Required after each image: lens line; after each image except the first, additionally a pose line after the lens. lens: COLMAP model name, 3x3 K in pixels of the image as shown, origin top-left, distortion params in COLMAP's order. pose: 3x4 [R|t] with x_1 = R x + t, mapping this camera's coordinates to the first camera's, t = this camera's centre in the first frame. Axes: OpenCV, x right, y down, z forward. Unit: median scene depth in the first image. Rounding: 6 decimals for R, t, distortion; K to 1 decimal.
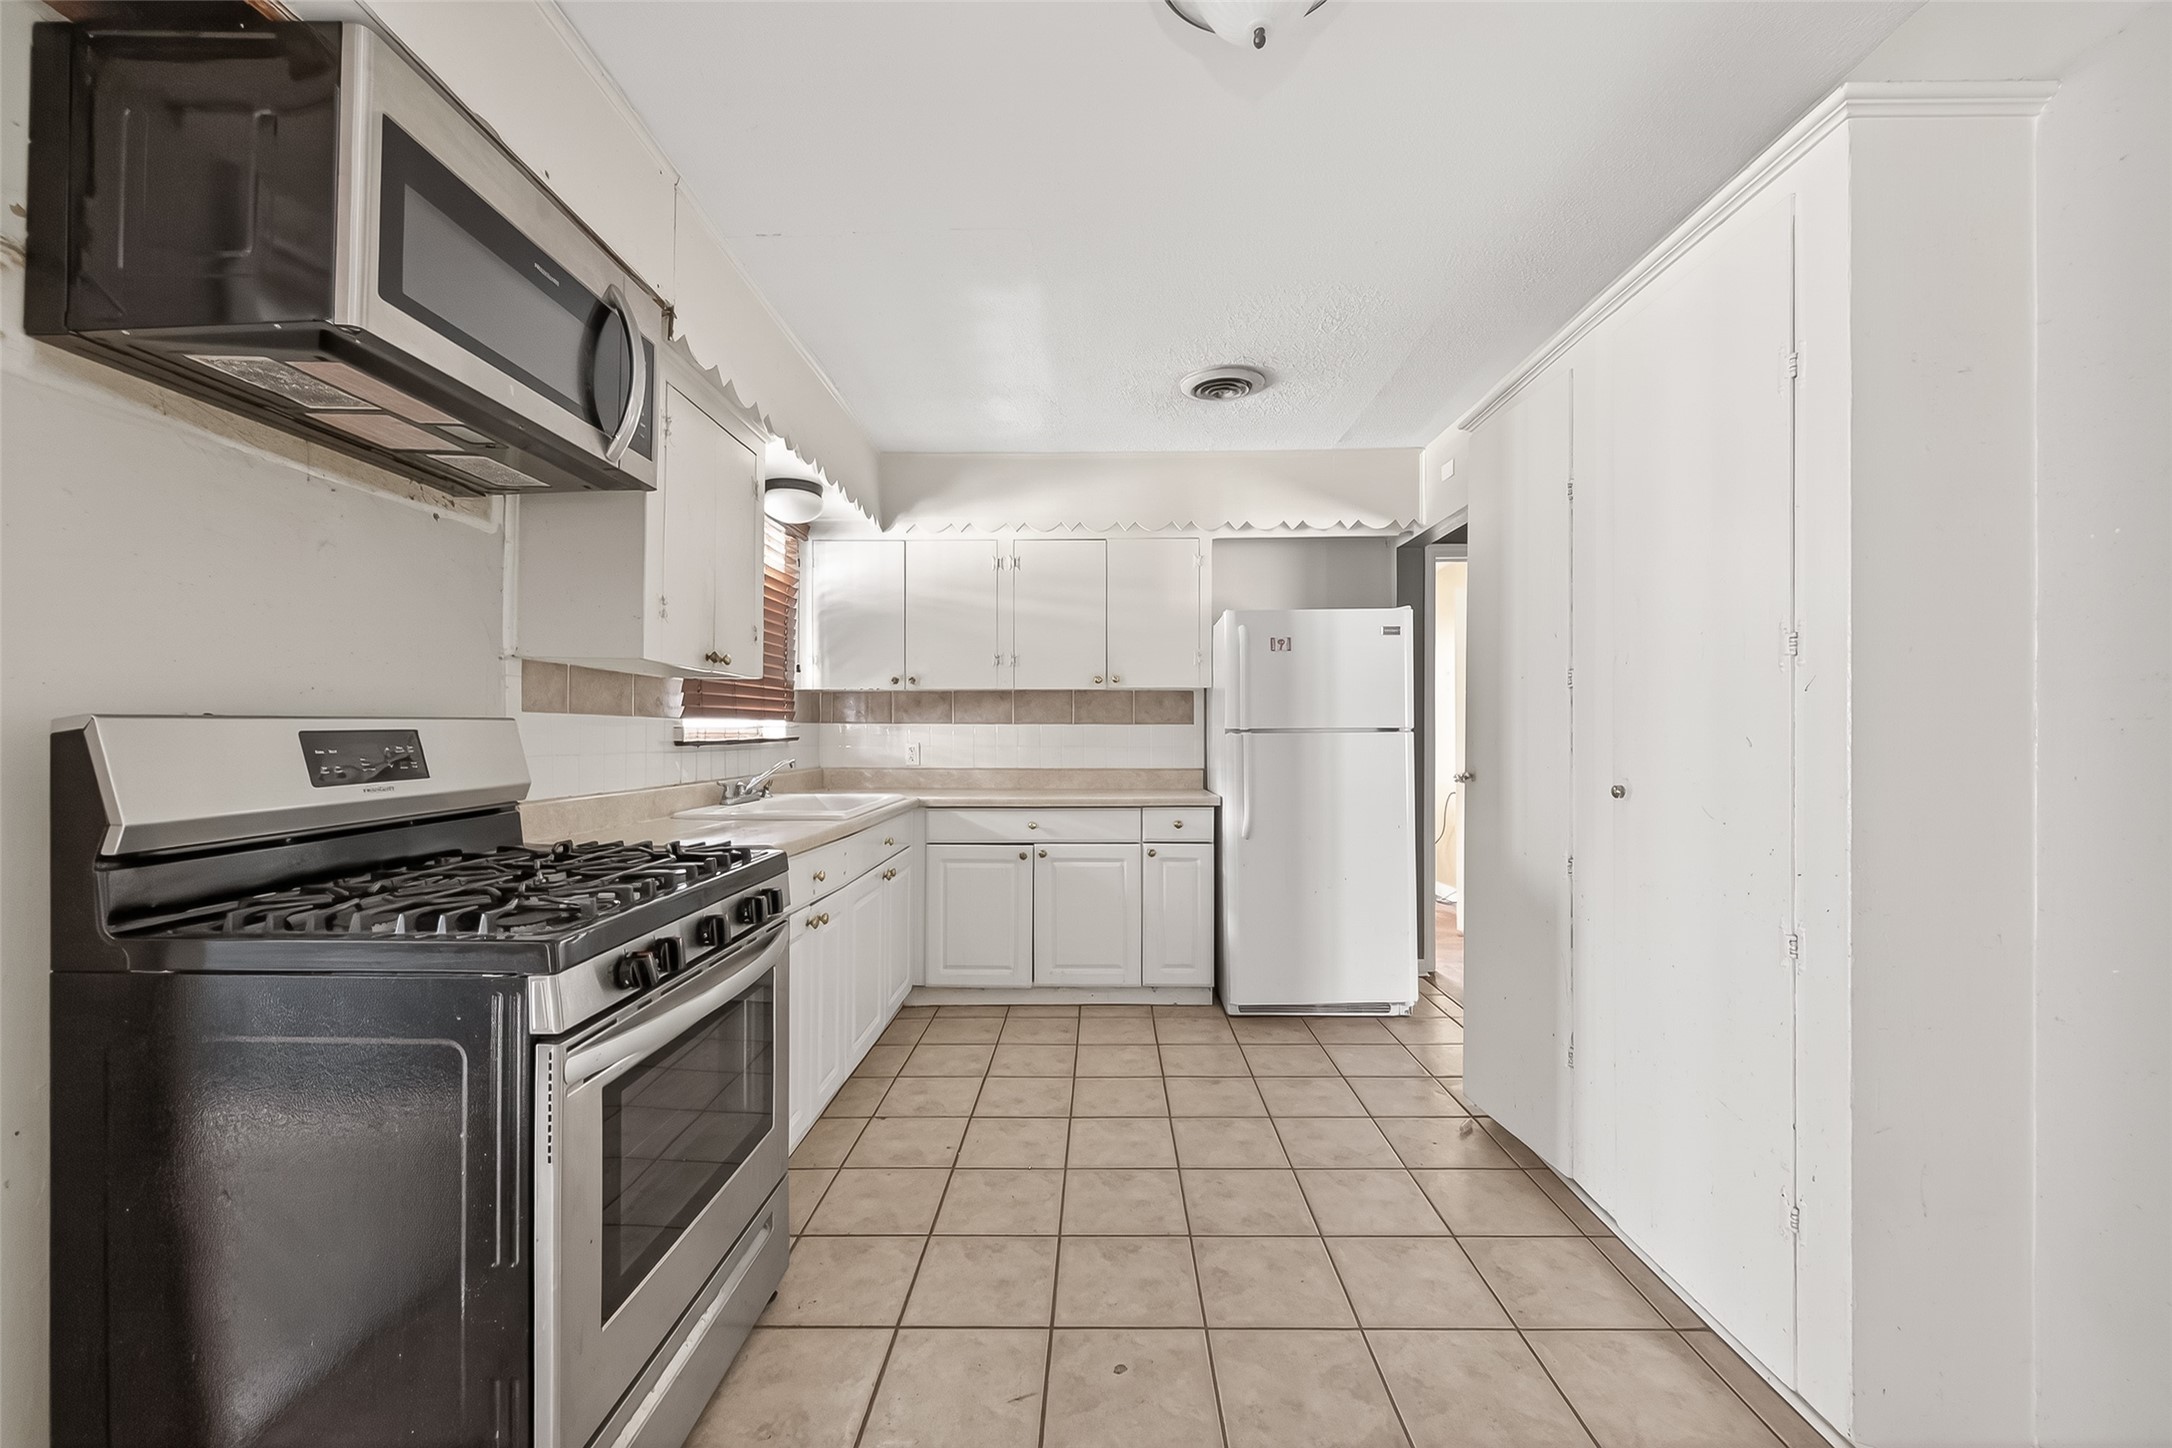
lens RADIAL K [[860.7, 0, 1094.0], [0, 860.7, 728.5], [0, 0, 1]] dist [0.001200, -0.000240]
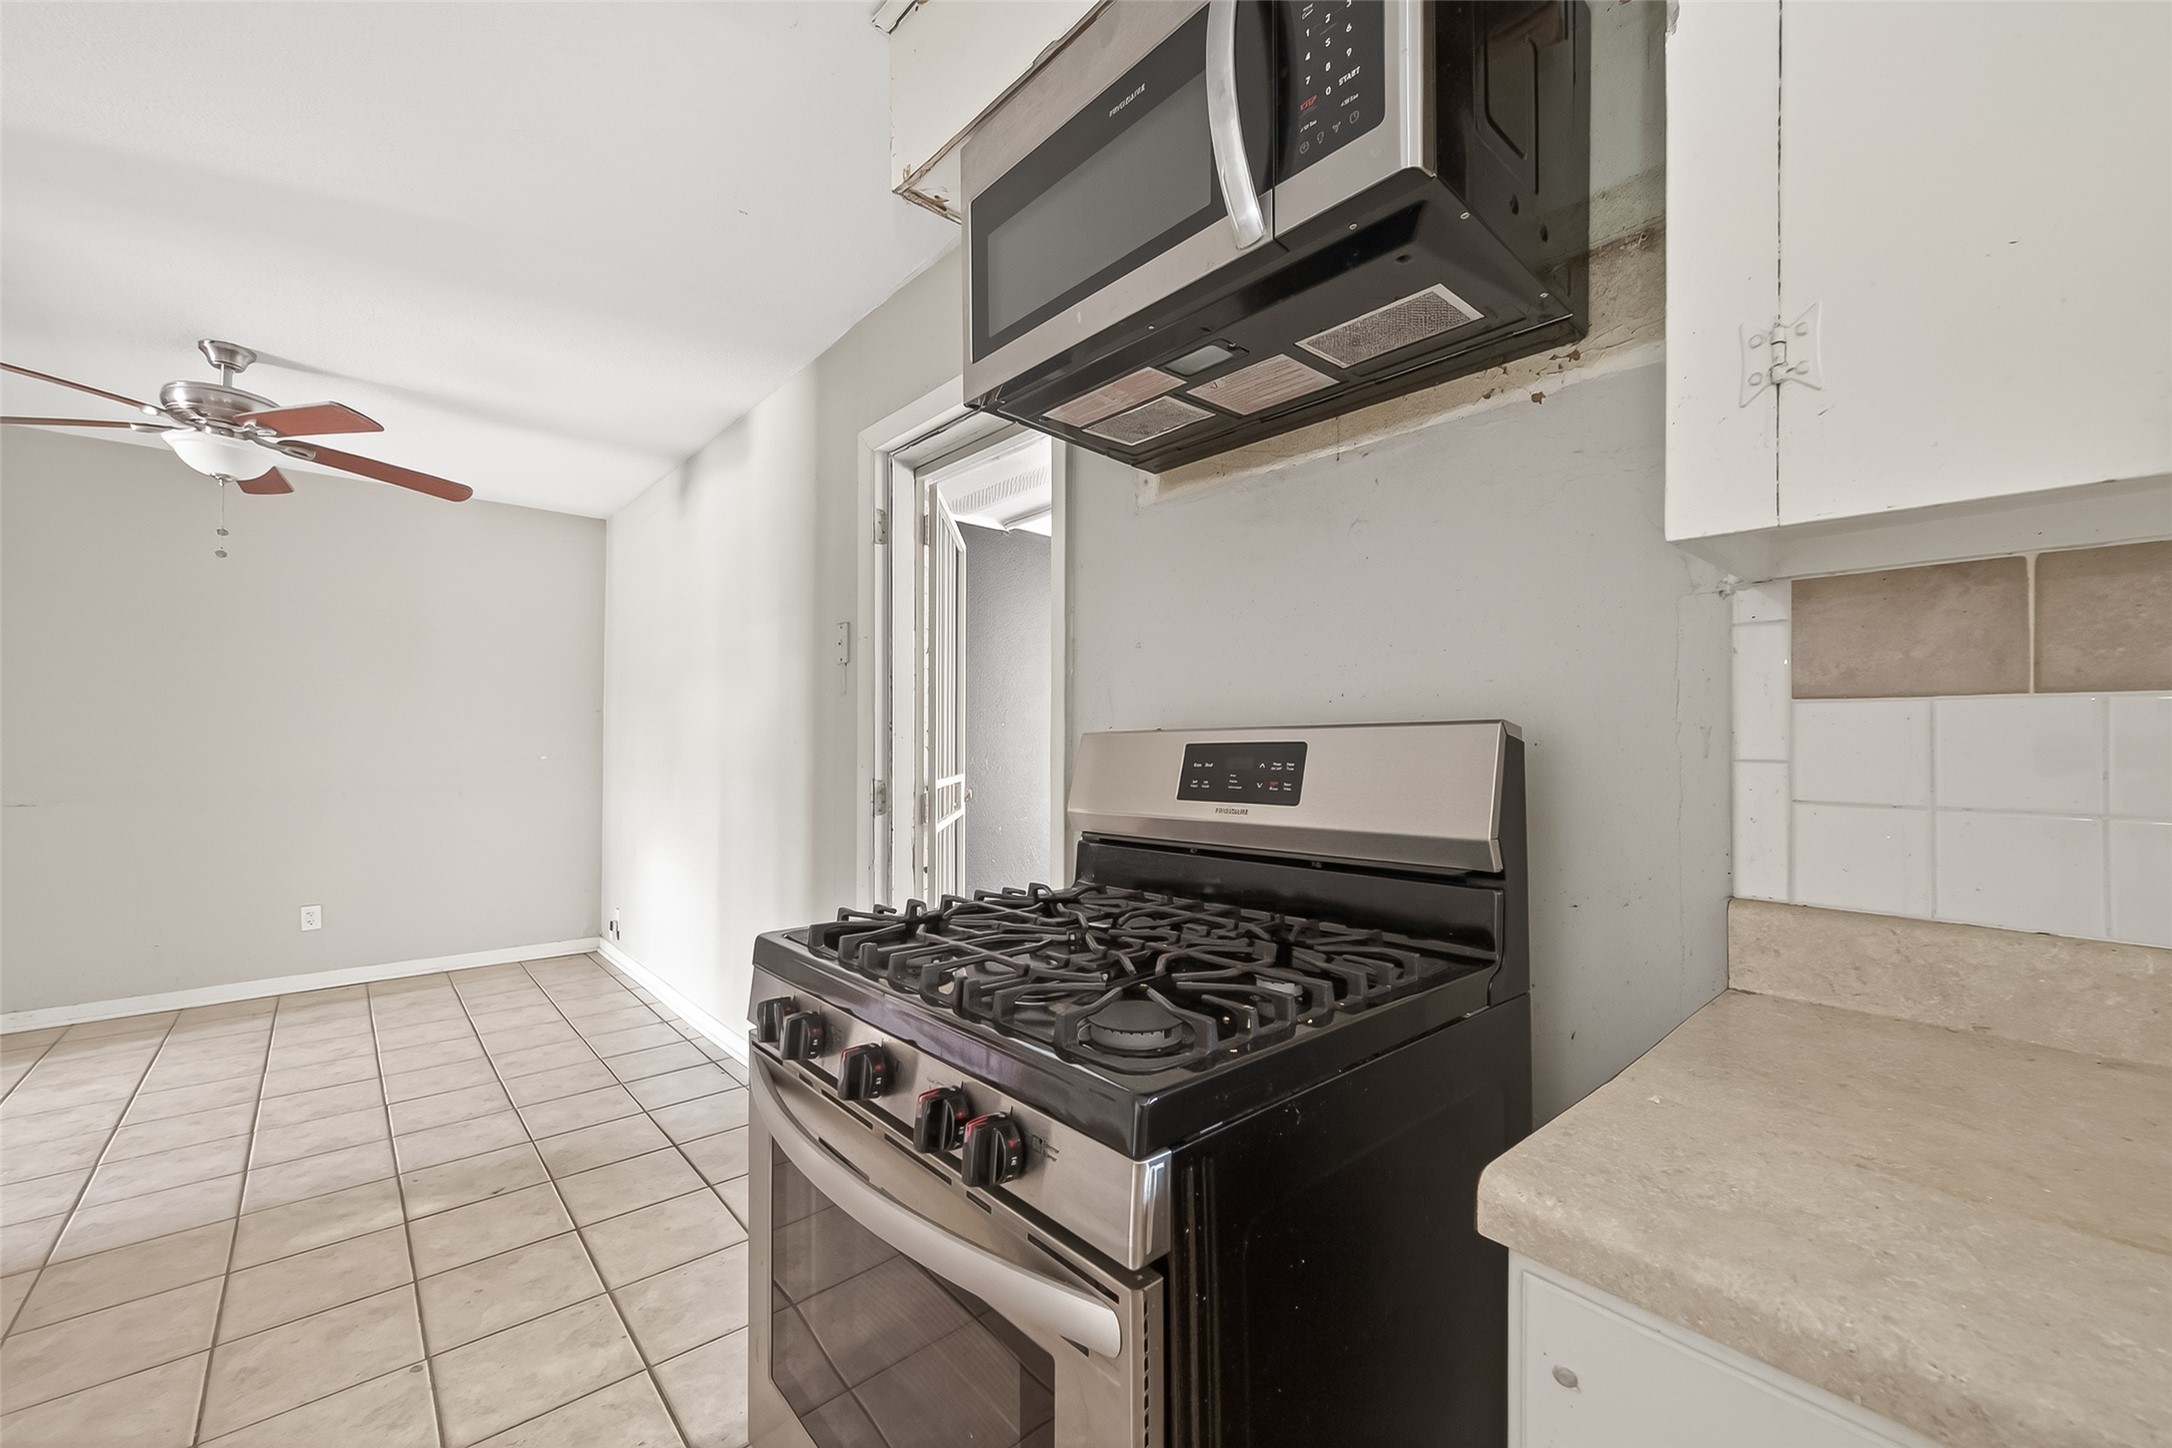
lens RADIAL K [[860.7, 0, 1094.0], [0, 860.7, 728.5], [0, 0, 1]] dist [0.001200, -0.000240]
pose [[-0.742764, -0.012240, -0.669441, -0.057732], [0.001676, 0.999796, -0.020140, 0.001931], [0.669551, -0.016081, -0.742592, 0.621762]]
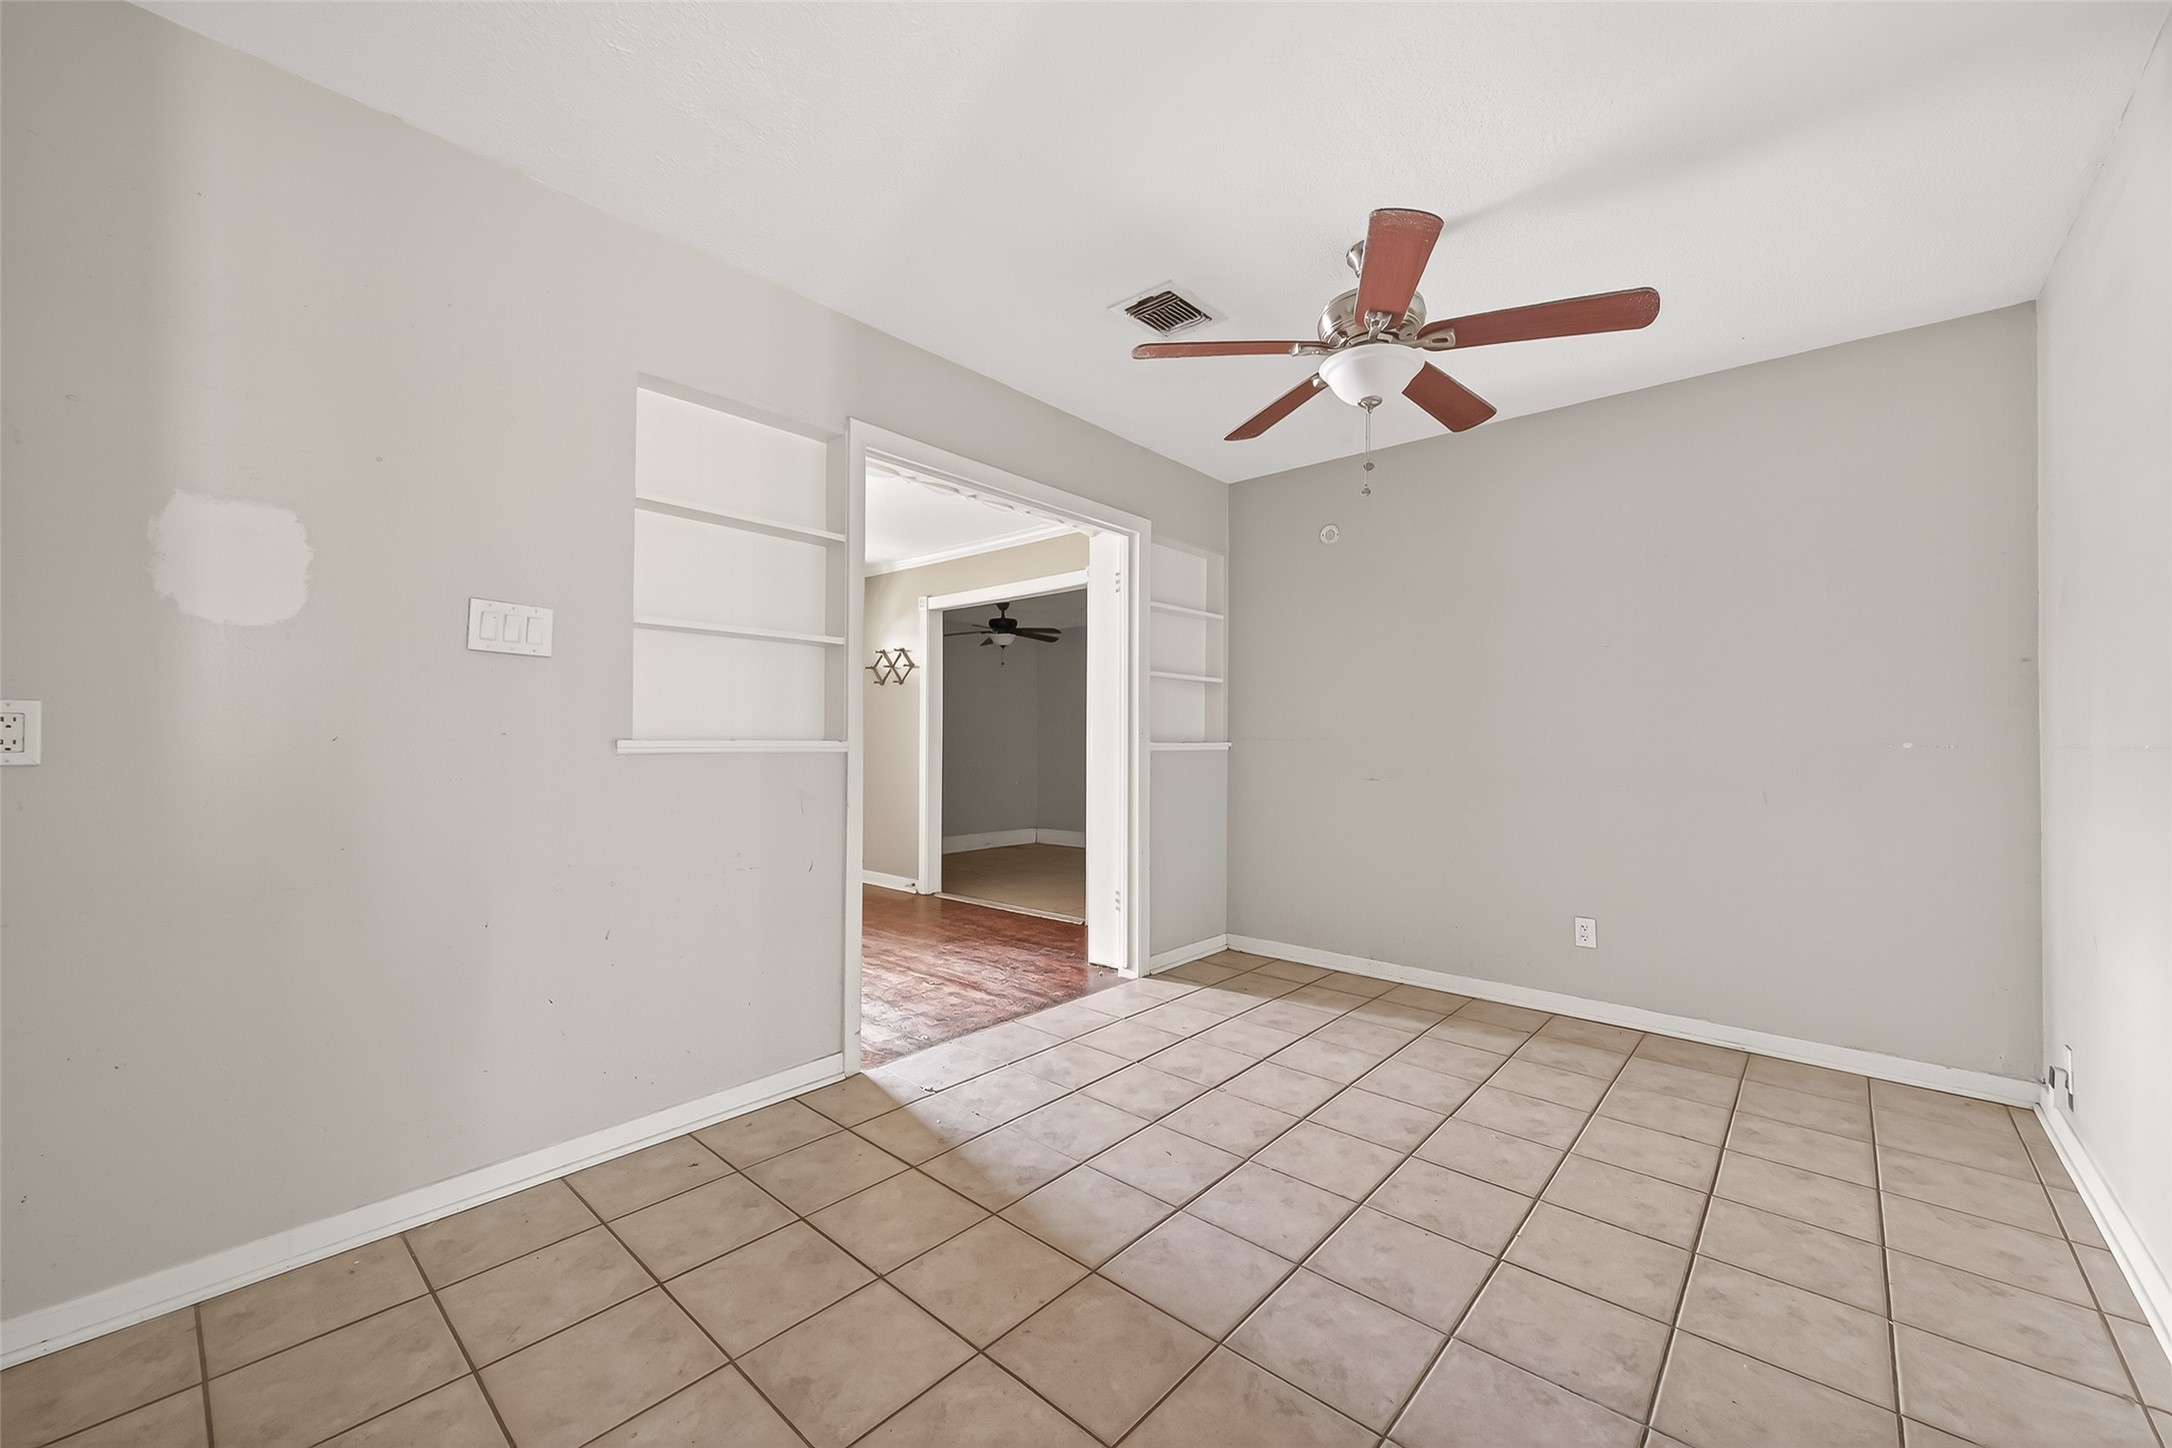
lens RADIAL K [[842.9, 0, 1090.6], [0, 842.9, 729.9], [0, 0, 1]] dist [-0.000686, -0.000443]
pose [[-0.754008, 0.002498, 0.656860, -0.252588], [-0.009702, 0.999841, -0.014940, 0.021966], [-0.656793, -0.017638, -0.753864, 0.152406]]
